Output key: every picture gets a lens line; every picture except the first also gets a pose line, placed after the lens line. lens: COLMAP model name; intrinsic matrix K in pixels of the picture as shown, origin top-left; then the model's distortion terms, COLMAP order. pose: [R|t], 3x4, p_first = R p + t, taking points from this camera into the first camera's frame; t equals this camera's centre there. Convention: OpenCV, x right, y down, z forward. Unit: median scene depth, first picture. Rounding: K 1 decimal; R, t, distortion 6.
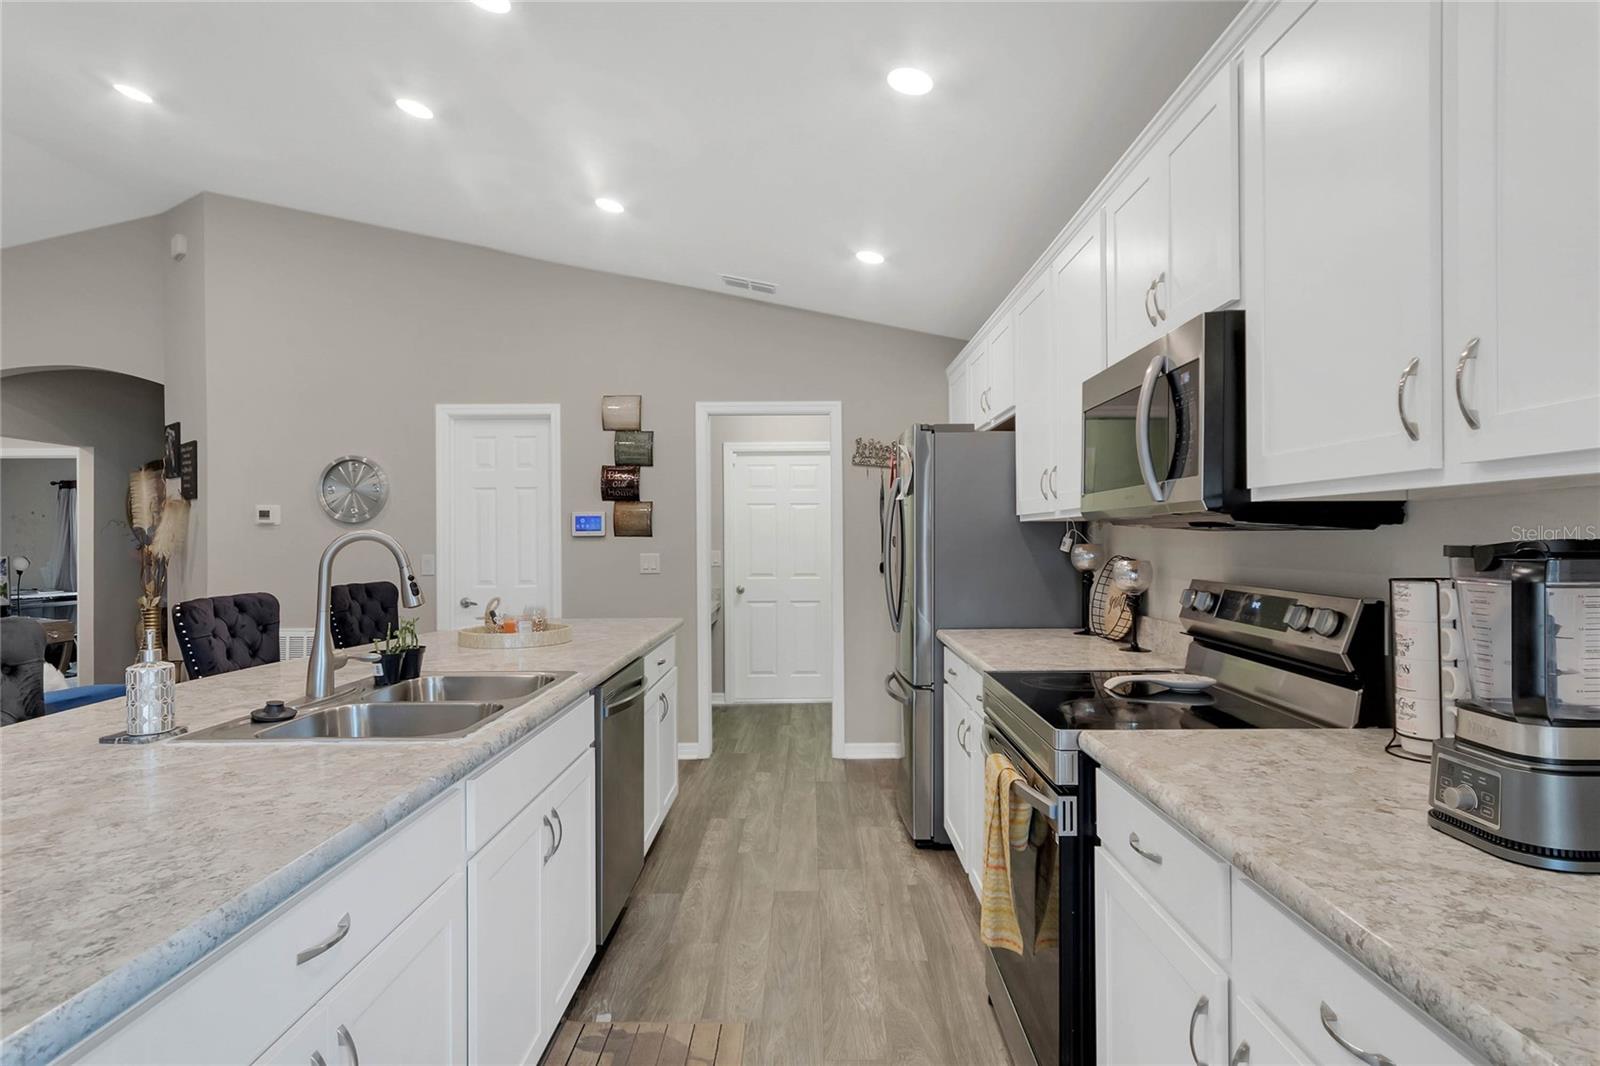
lens RADIAL K [[774.6, 0, 796.9], [0, 774.6, 538.0], [0, 0, 1]] dist [0.001267, 0.000147]
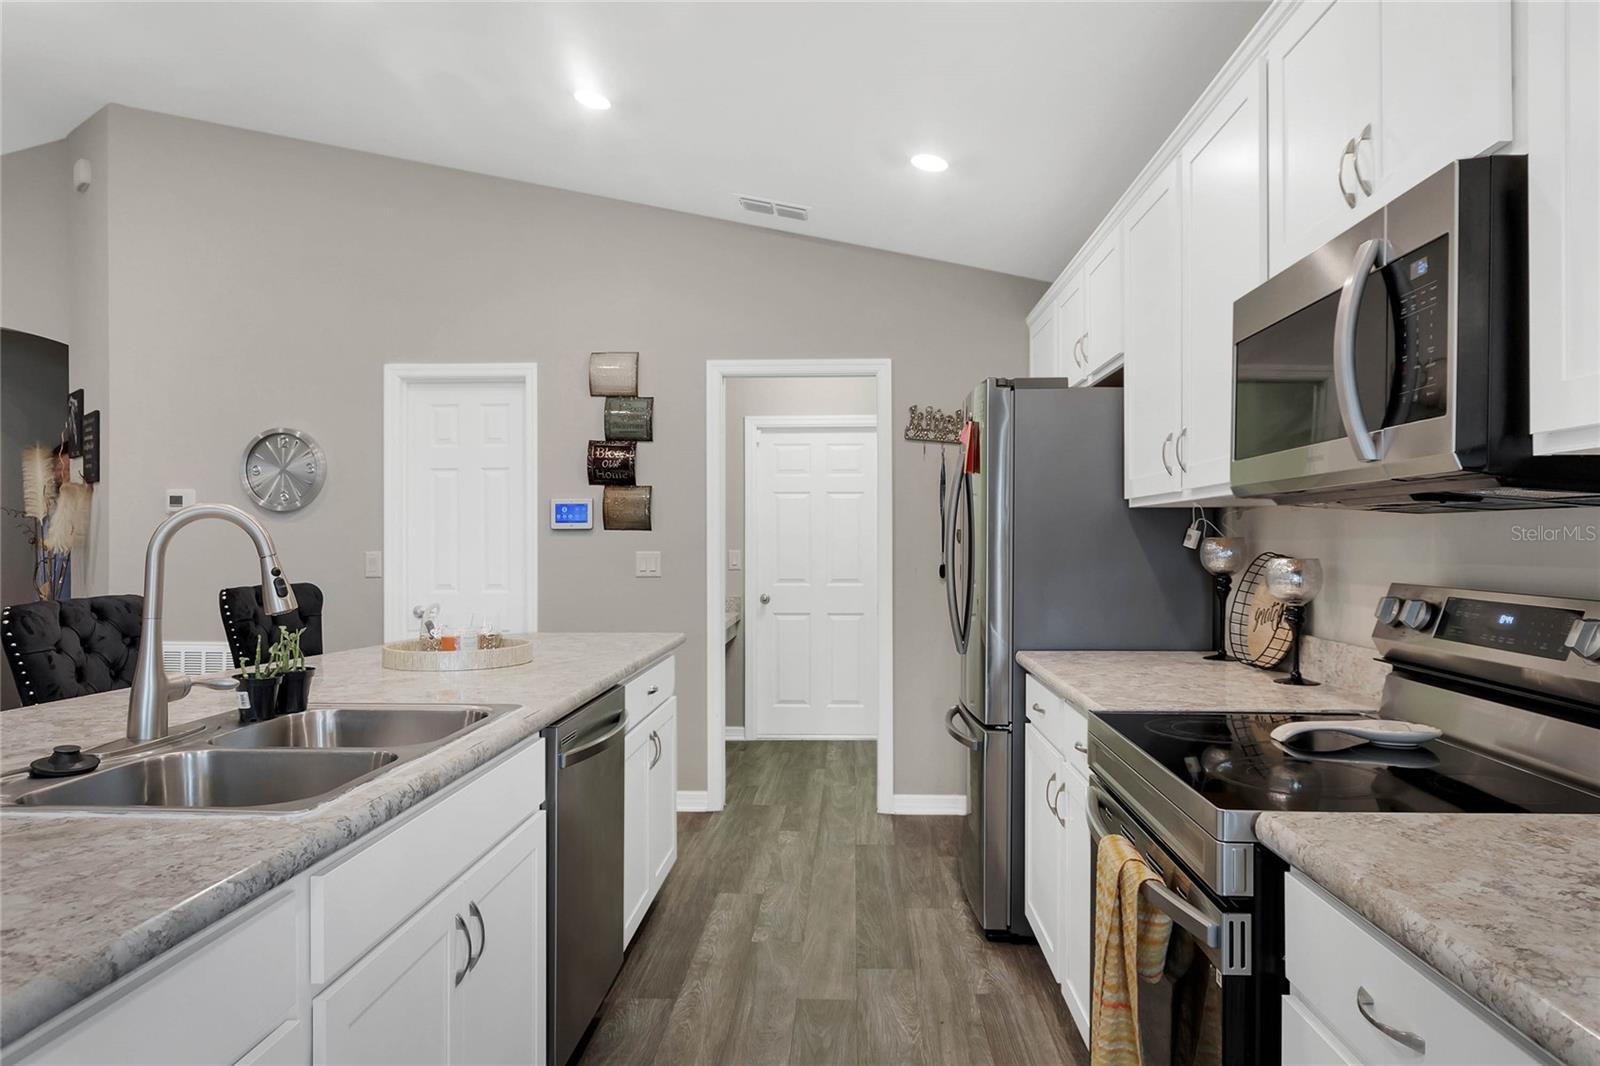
lens RADIAL K [[915.9, 0, 806.6], [0, 915.9, 541.9], [0, 0, 1]] dist [-0.002549, -0.001299]
pose [[0.999356, 0.004977, -0.035533, 0.009343], [-0.004908, 0.999986, 0.002030, 0.013170], [0.035543, -0.001854, 0.999366, 0.120481]]
